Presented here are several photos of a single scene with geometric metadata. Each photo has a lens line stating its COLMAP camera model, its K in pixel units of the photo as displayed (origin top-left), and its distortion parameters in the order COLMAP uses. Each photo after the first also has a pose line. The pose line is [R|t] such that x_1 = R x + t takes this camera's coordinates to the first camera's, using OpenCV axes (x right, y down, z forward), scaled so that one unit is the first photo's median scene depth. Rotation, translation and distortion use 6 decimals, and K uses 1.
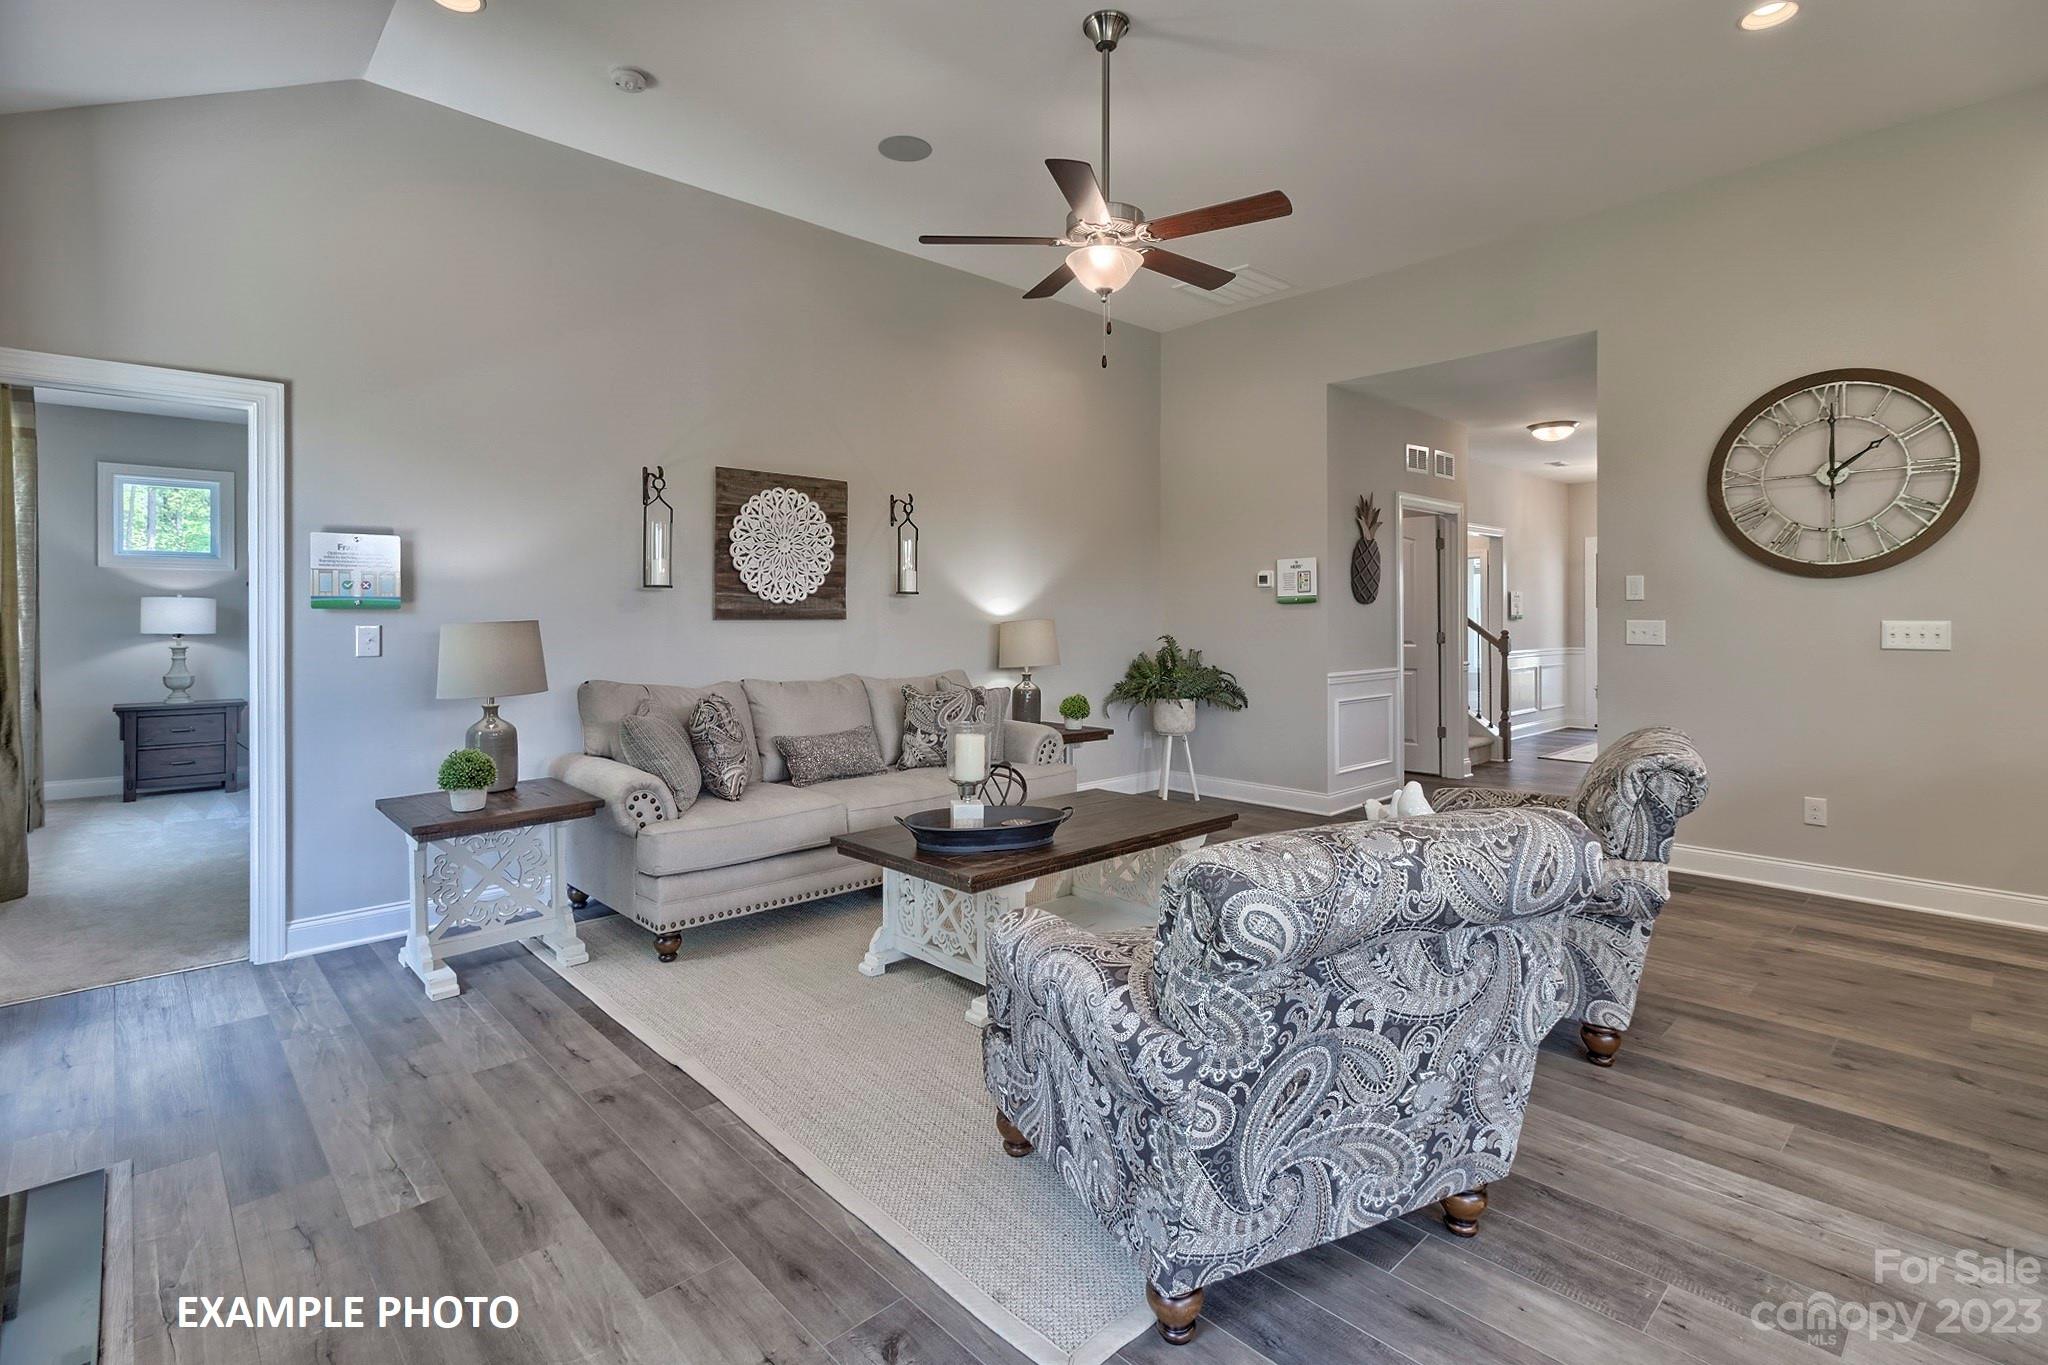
lens RADIAL K [[958.2, 0, 1038.1], [0, 958.2, 617.7], [0, 0, 1]] dist [0.003445, 0.000774]
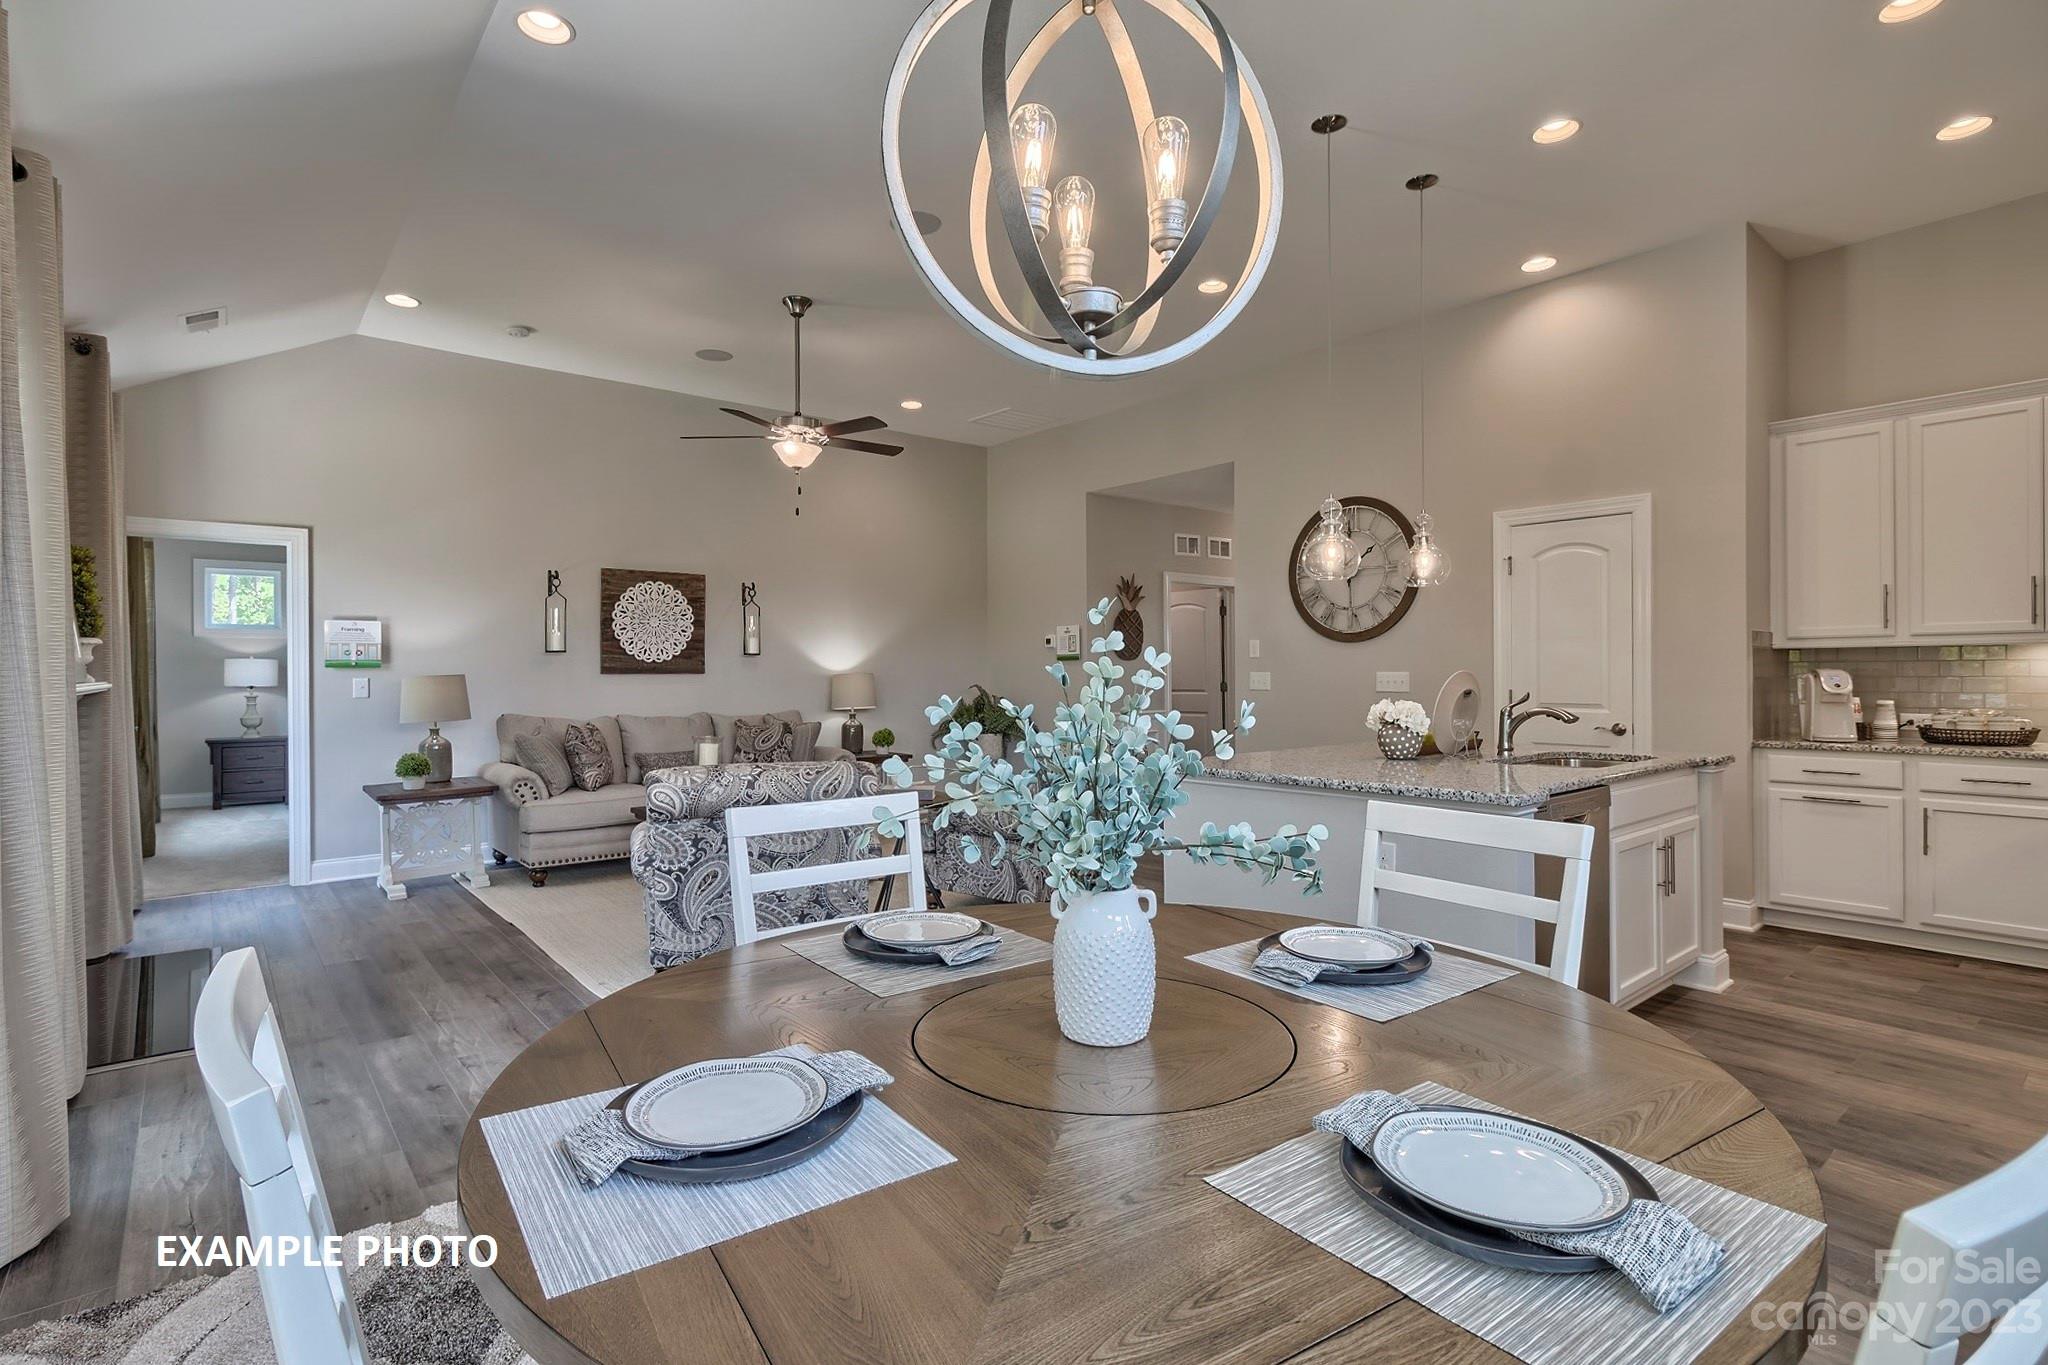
lens RADIAL K [[958.2, 0, 1026.5], [0, 958.2, 675.3], [0, 0, 1]] dist [0.003445, 0.000774]
pose [[0.998460, -0.003151, -0.055379, 0.471162], [0.003351, 0.999988, 0.003515, 0.001583], [0.055367, -0.003696, 0.998459, -0.504252]]
